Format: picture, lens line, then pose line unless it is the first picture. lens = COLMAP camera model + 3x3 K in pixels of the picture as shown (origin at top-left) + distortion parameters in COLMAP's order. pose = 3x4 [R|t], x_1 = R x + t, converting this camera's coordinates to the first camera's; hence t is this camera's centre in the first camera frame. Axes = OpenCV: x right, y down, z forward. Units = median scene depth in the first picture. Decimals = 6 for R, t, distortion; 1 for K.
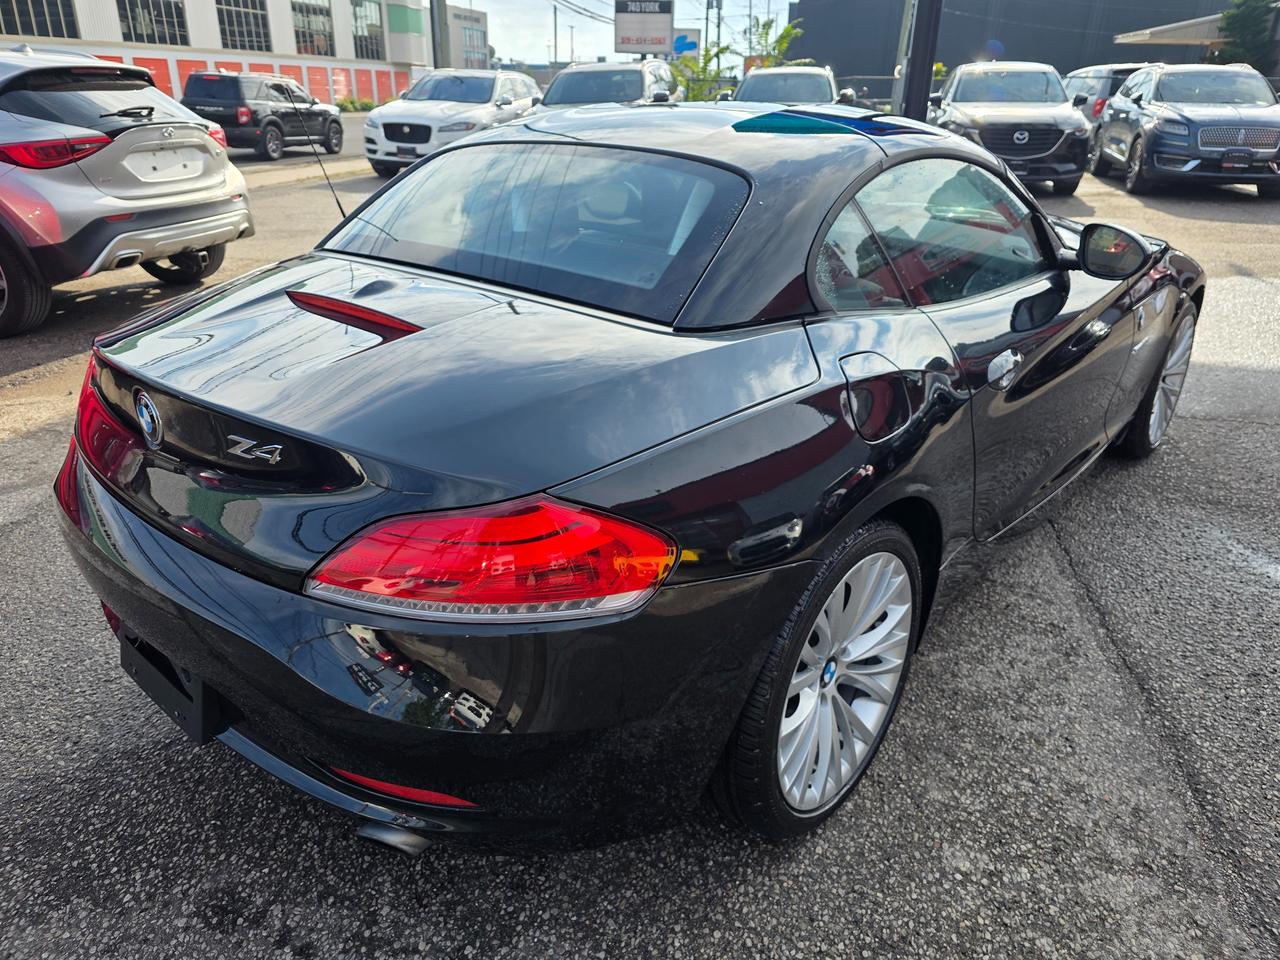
lens RADIAL K [[866.6, 0, 639.8], [0, 866.6, 476.5], [0, 0, 1]] dist [0.050219, -0.049832]
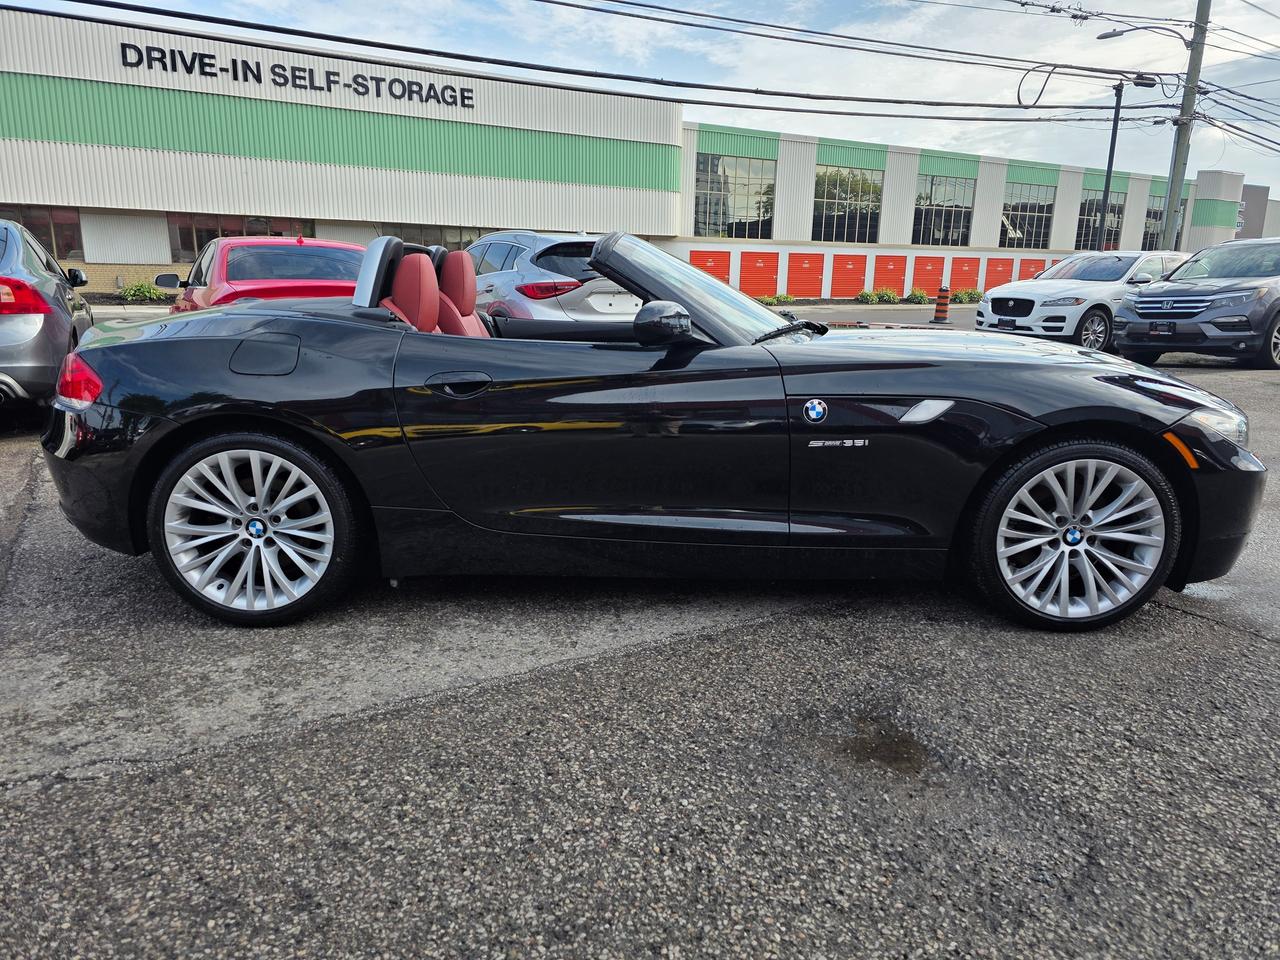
lens RADIAL K [[863.3, 0, 640.0], [0, 863.3, 480.0], [0, 0, 1]] dist [0.056687, -0.050870]
pose [[0.645407, 0.165510, -0.745692, 1.713276], [-0.310533, 0.948780, -0.058183, 0.011233], [0.697868, 0.269113, 0.663746, 0.363704]]
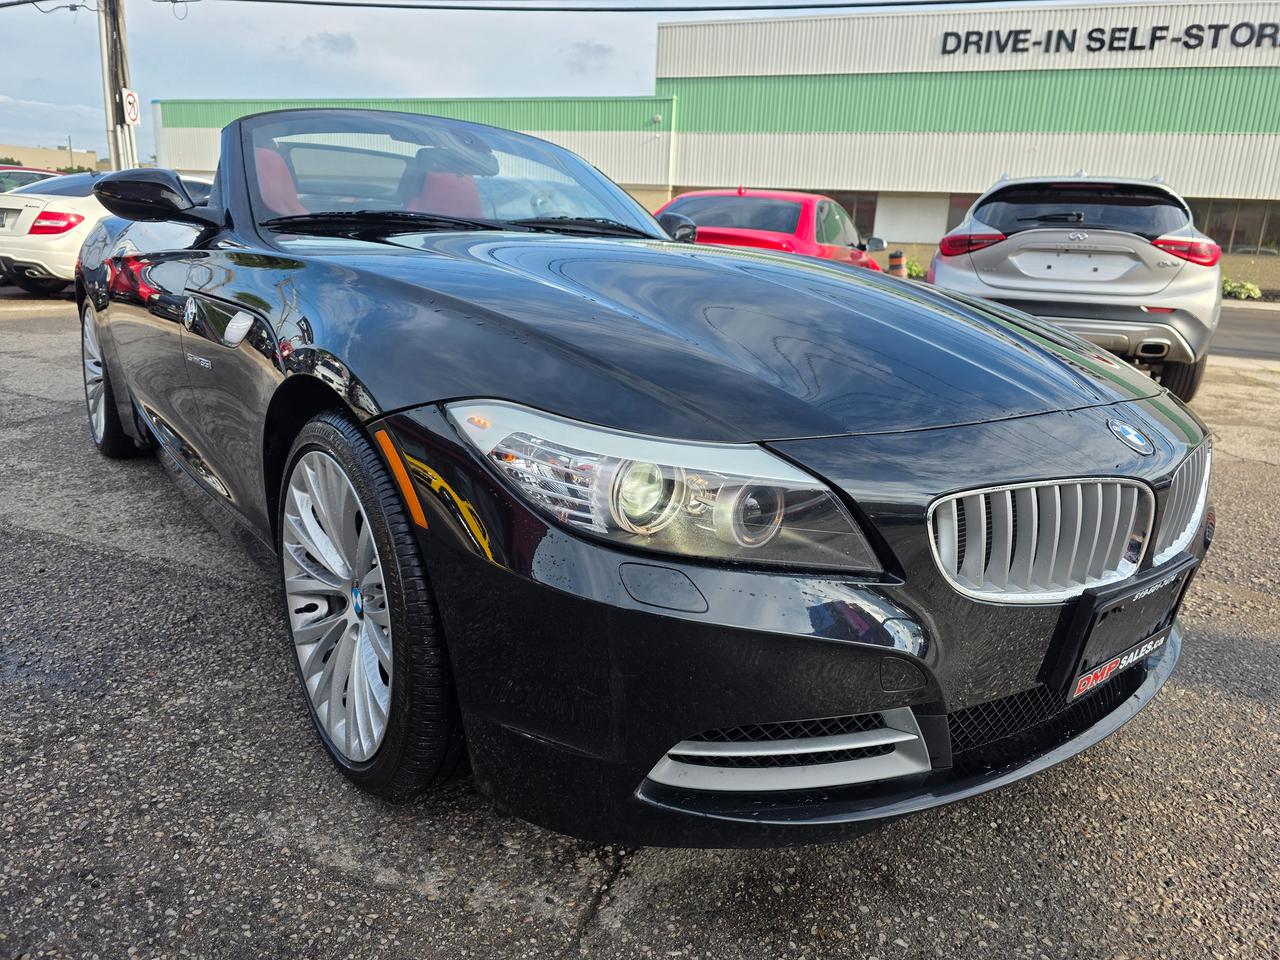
lens RADIAL K [[863.3, 0, 640.0], [0, 863.3, 480.0], [0, 0, 1]] dist [0.056687, -0.050870]
pose [[-0.208573, 0.235112, -0.949326, 1.763255], [-0.441483, 0.843514, 0.305903, -0.637043], [0.872691, 0.482914, -0.072137, 2.064335]]
